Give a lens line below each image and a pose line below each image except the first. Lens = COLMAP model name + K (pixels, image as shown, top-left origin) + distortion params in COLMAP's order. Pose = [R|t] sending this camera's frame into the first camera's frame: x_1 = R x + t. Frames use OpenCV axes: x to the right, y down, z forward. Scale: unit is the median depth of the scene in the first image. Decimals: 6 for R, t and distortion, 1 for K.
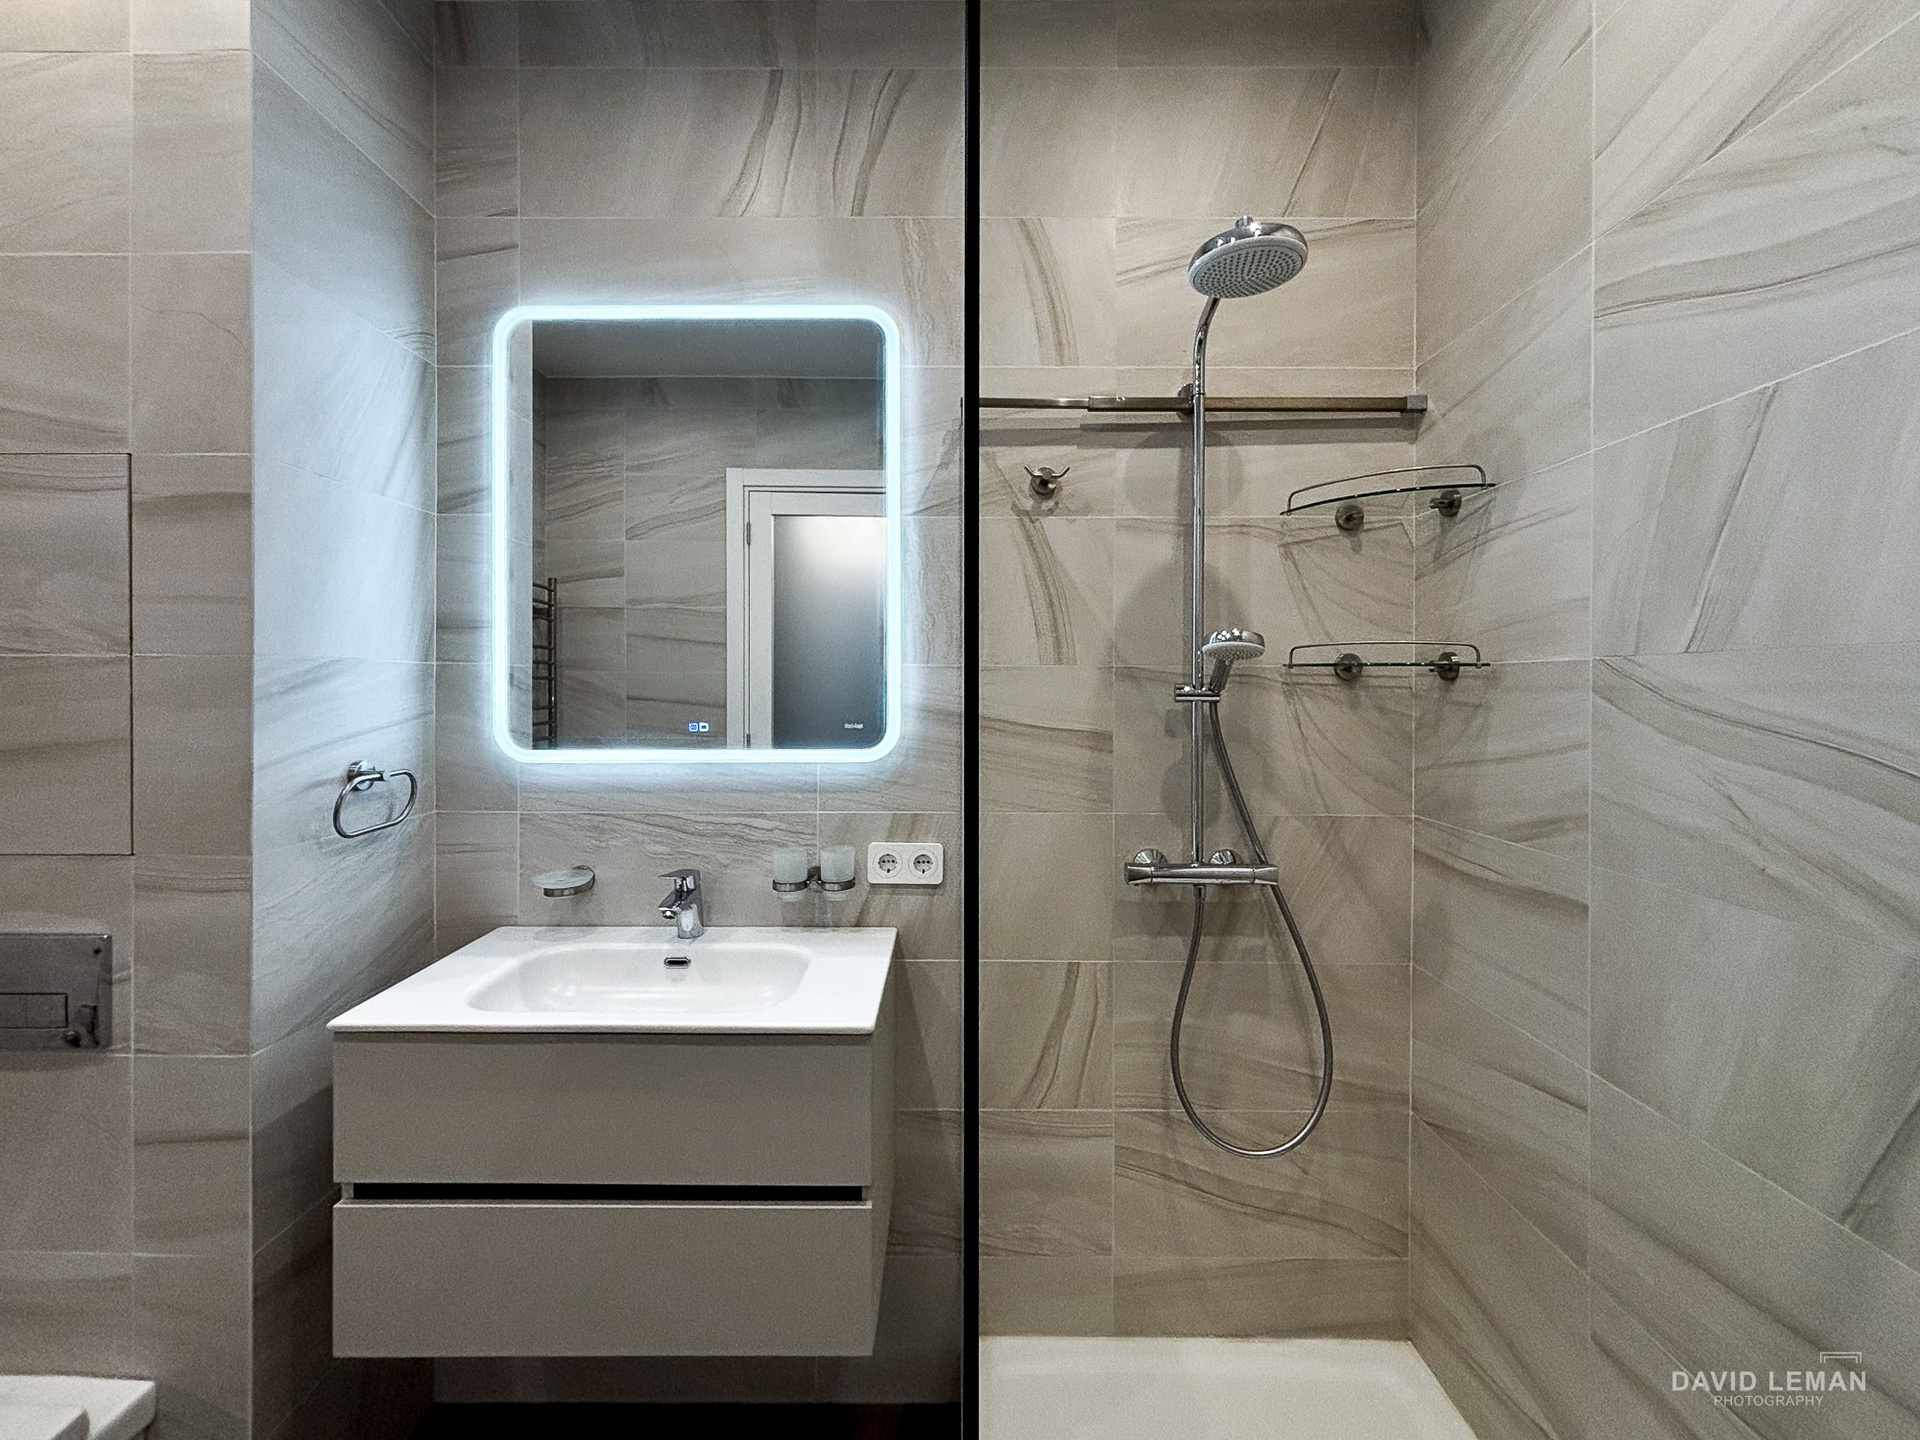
lens RADIAL K [[818.0, 0, 955.8], [0, 818.0, 705.3], [0, 0, 1]] dist [-0.002841, 0.001027]
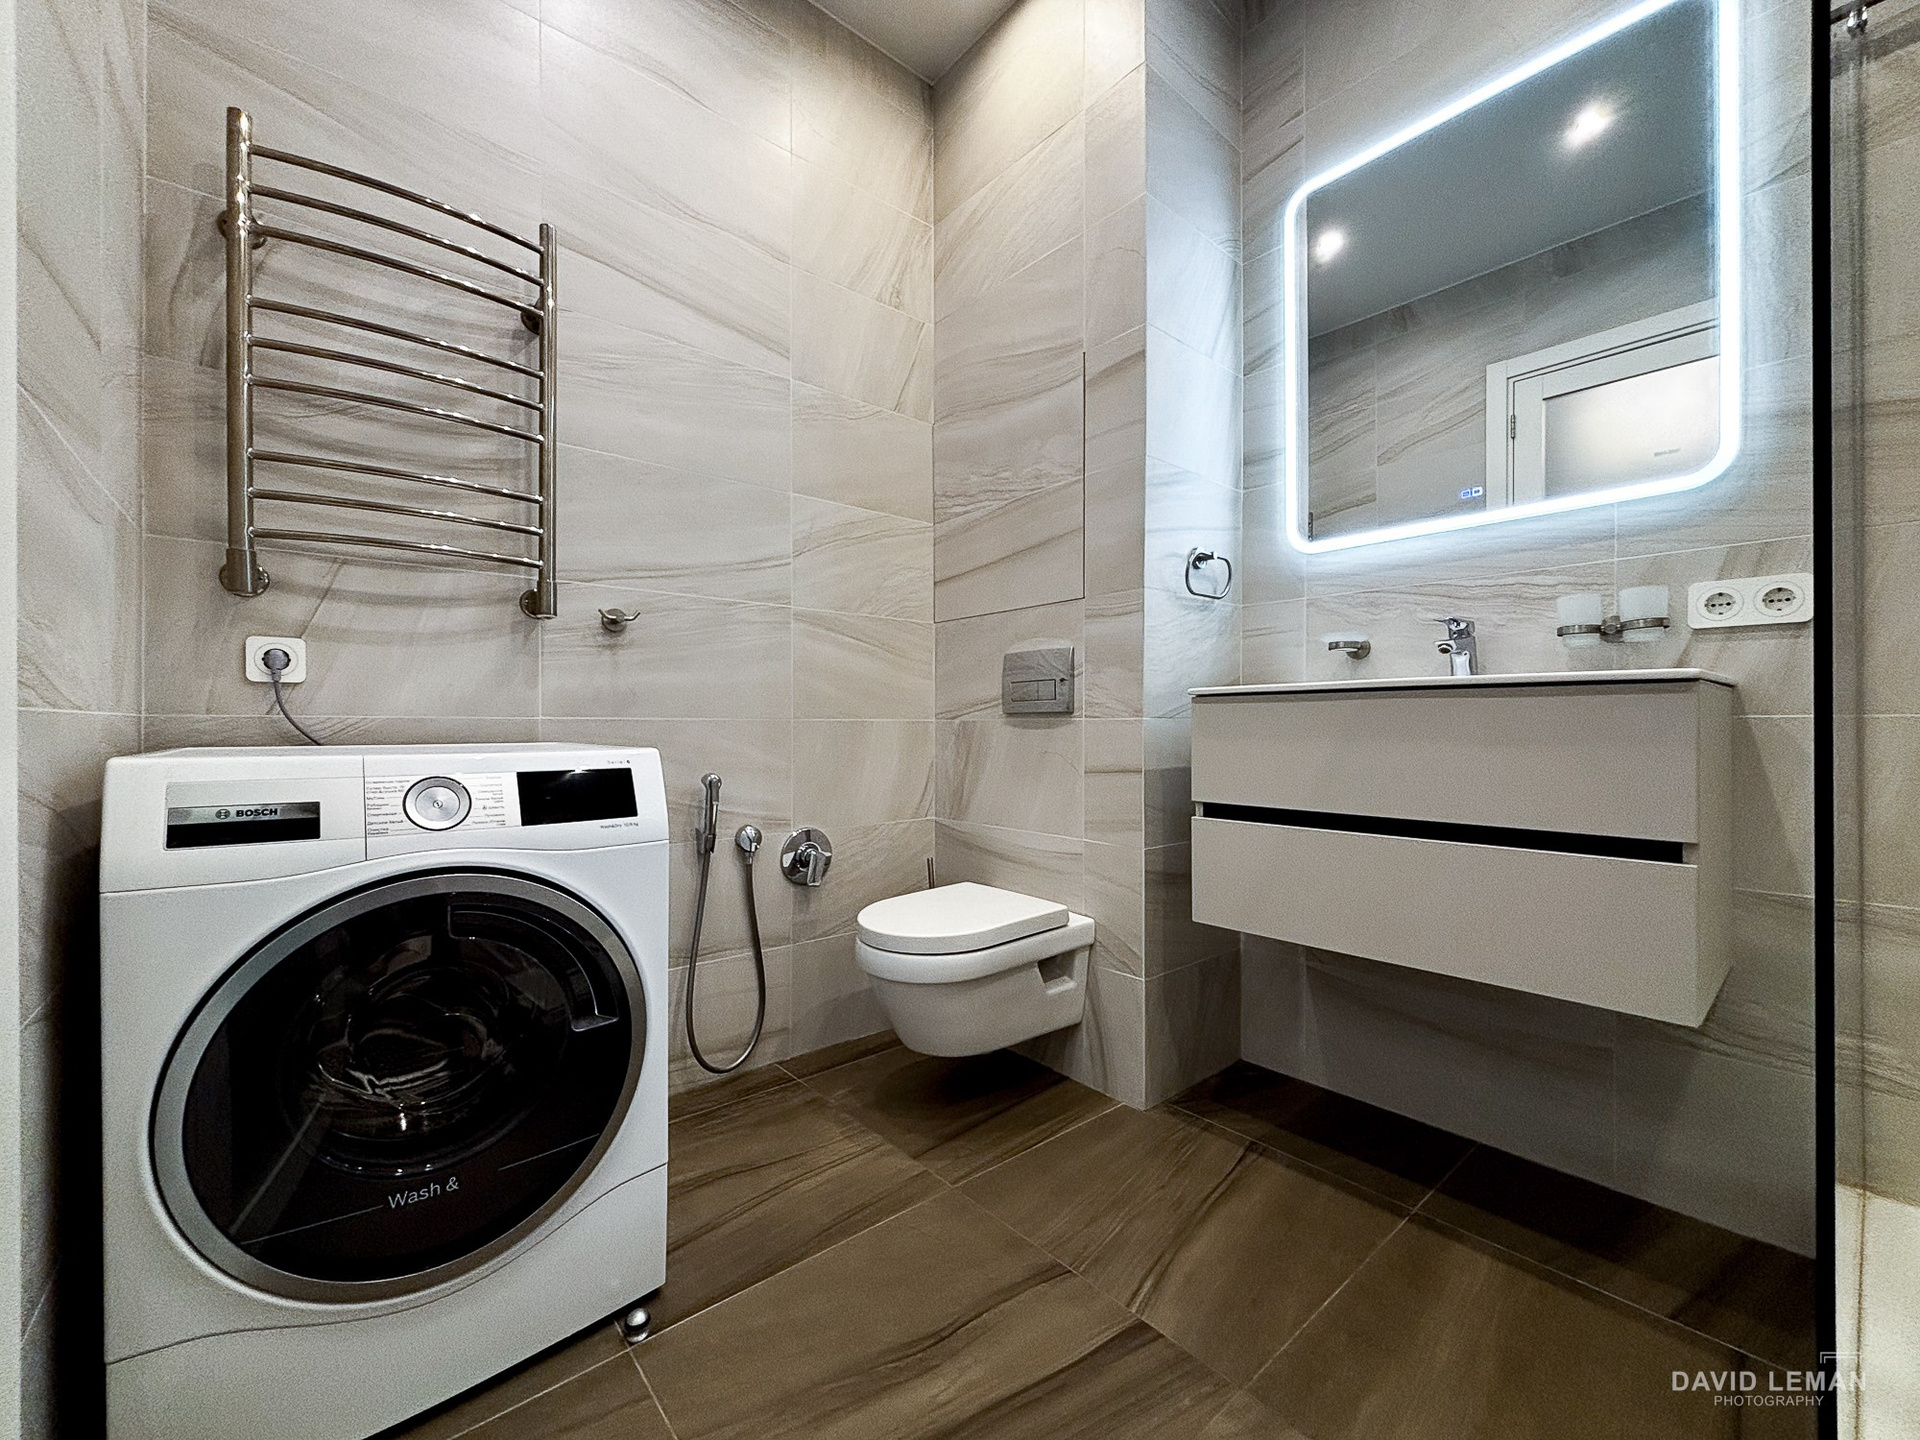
lens RADIAL K [[775.9, 0, 969.3], [0, 775.9, 730.9], [0, 0, 1]] dist [-0.001025, 0.000681]
pose [[0.660332, -0.001244, -0.750973, 0.009601], [-0.000386, 0.999998, -0.001996, 0.333378], [0.750974, 0.001608, 0.660330, -0.151271]]
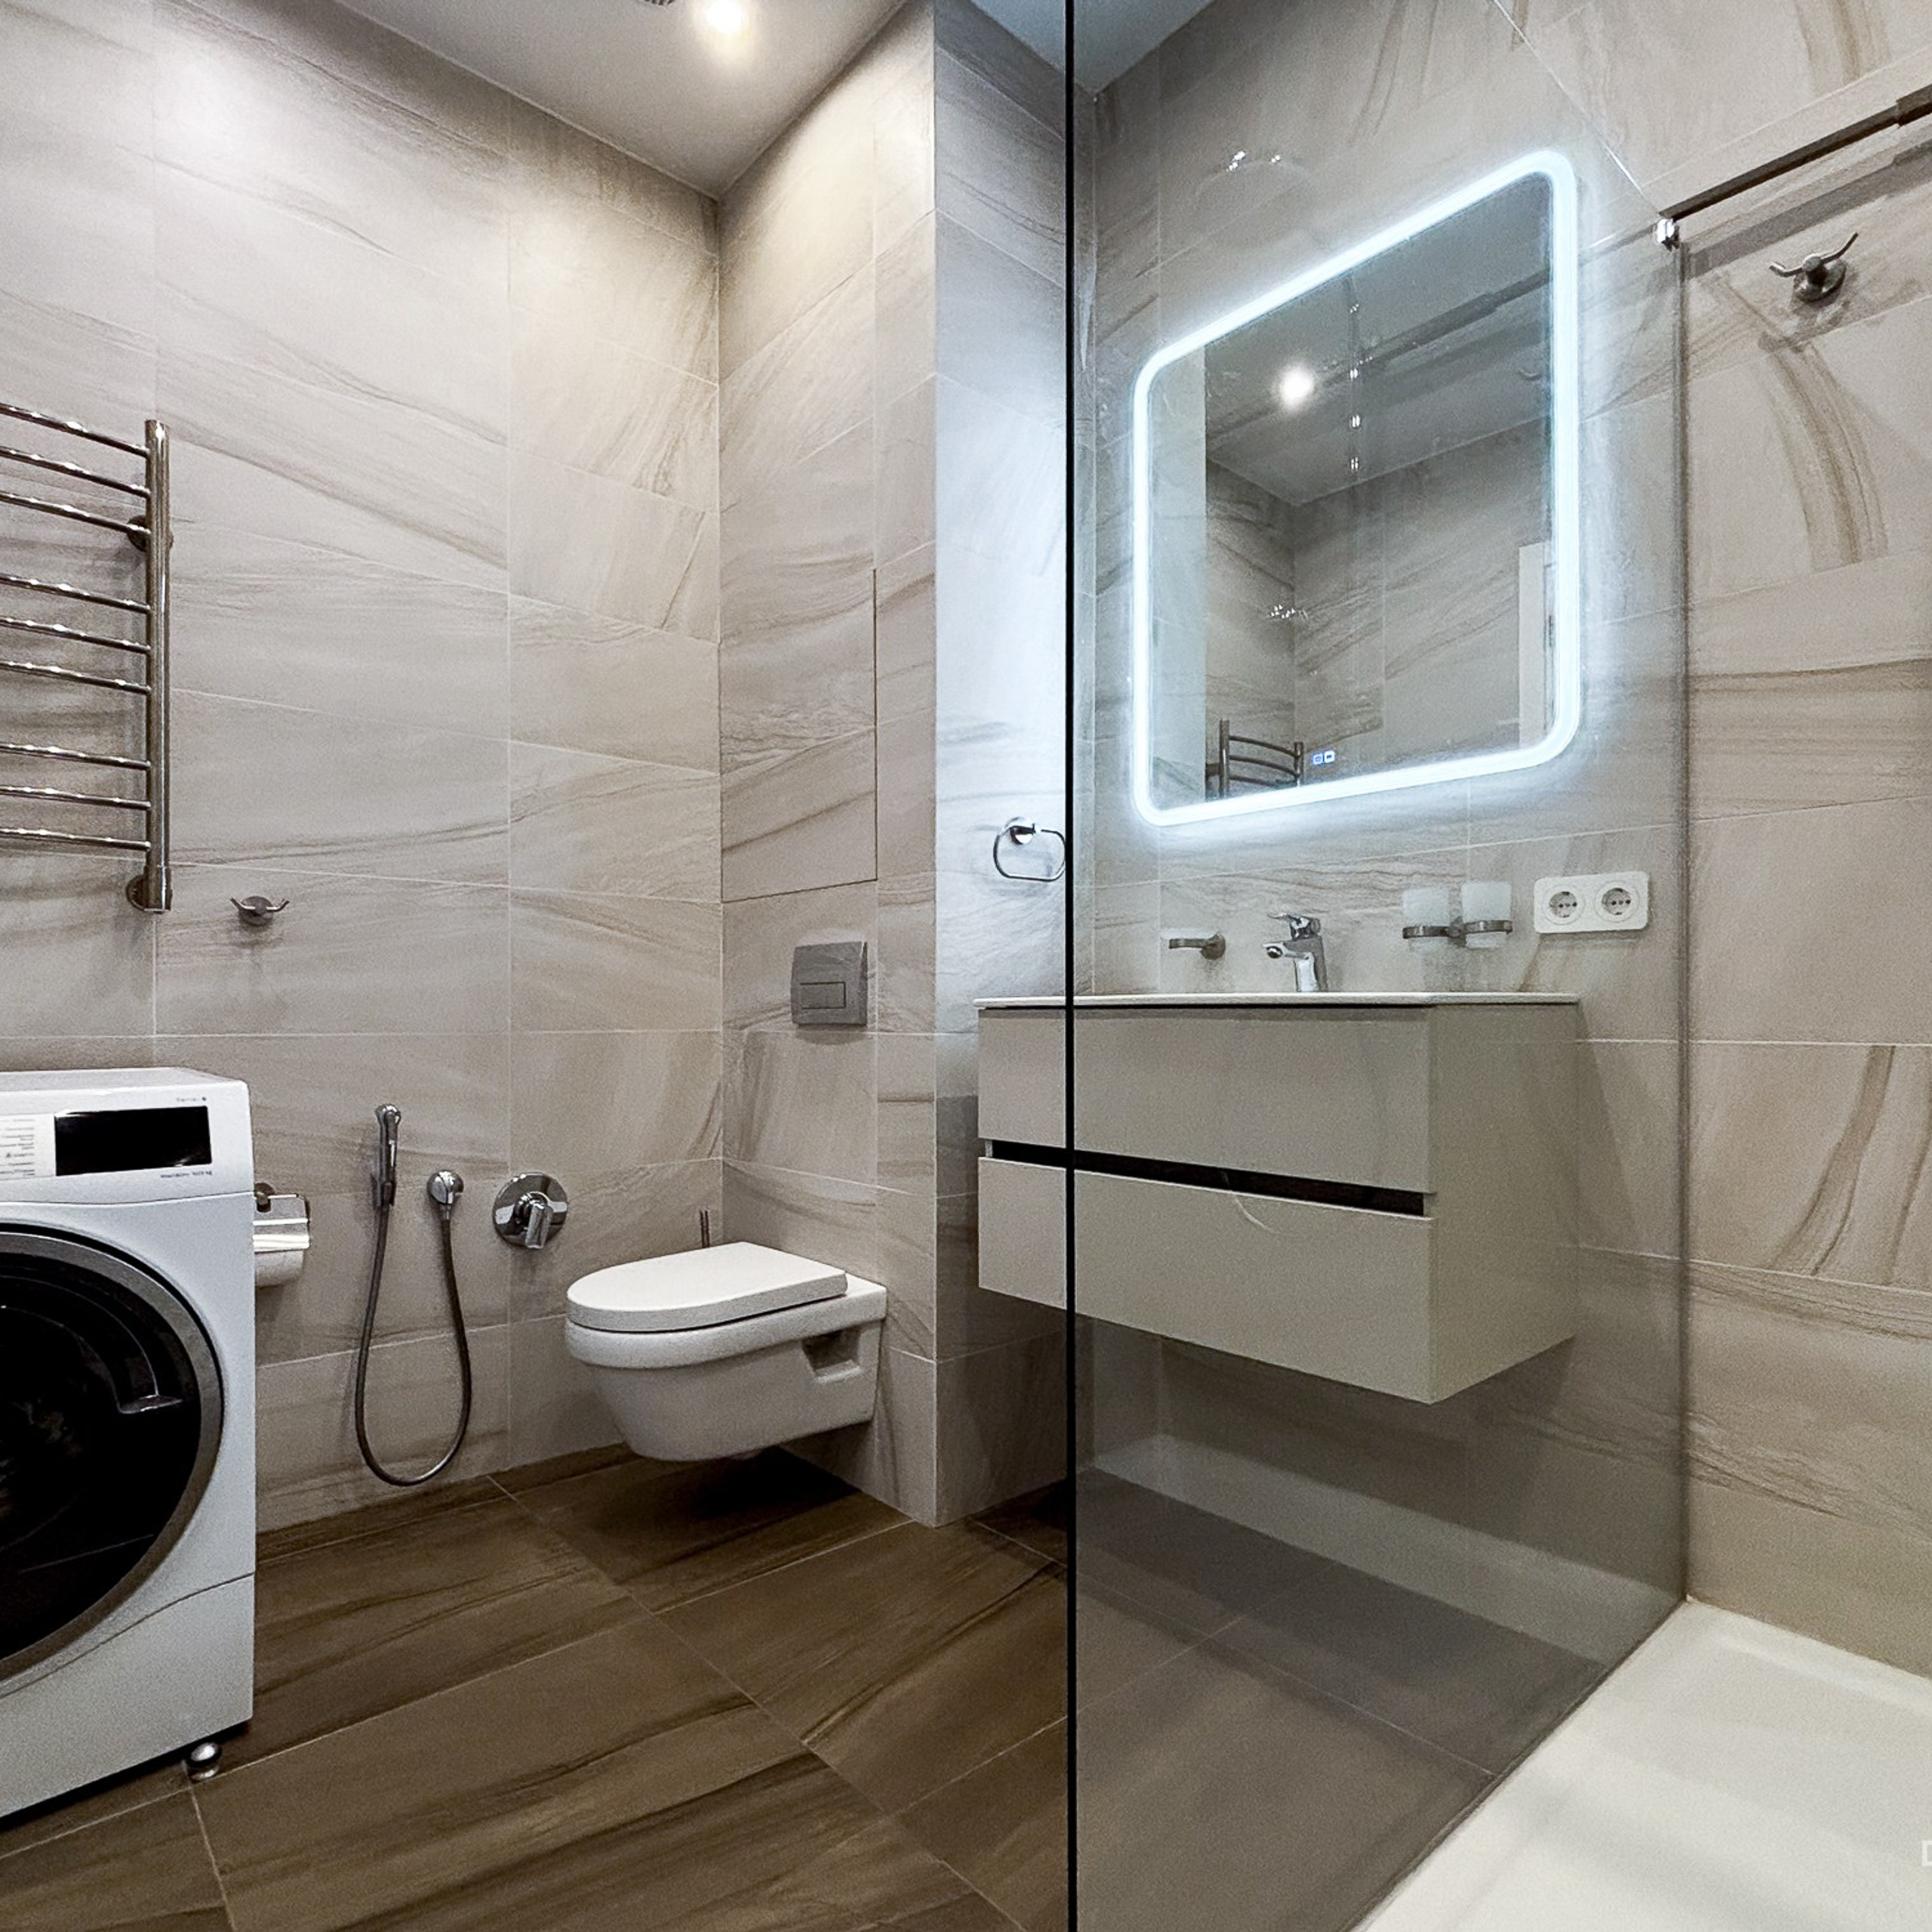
lens RADIAL K [[1136.2, 0, 978.1], [0, 1136.2, 1022.0], [0, 0, 1]] dist [-0.001582, 0.002749]
pose [[0.677647, -0.001053, -0.735387, 0.312330], [-0.000699, 0.999998, -0.002076, 0.303100], [0.735387, 0.001921, 0.677645, -0.075018]]
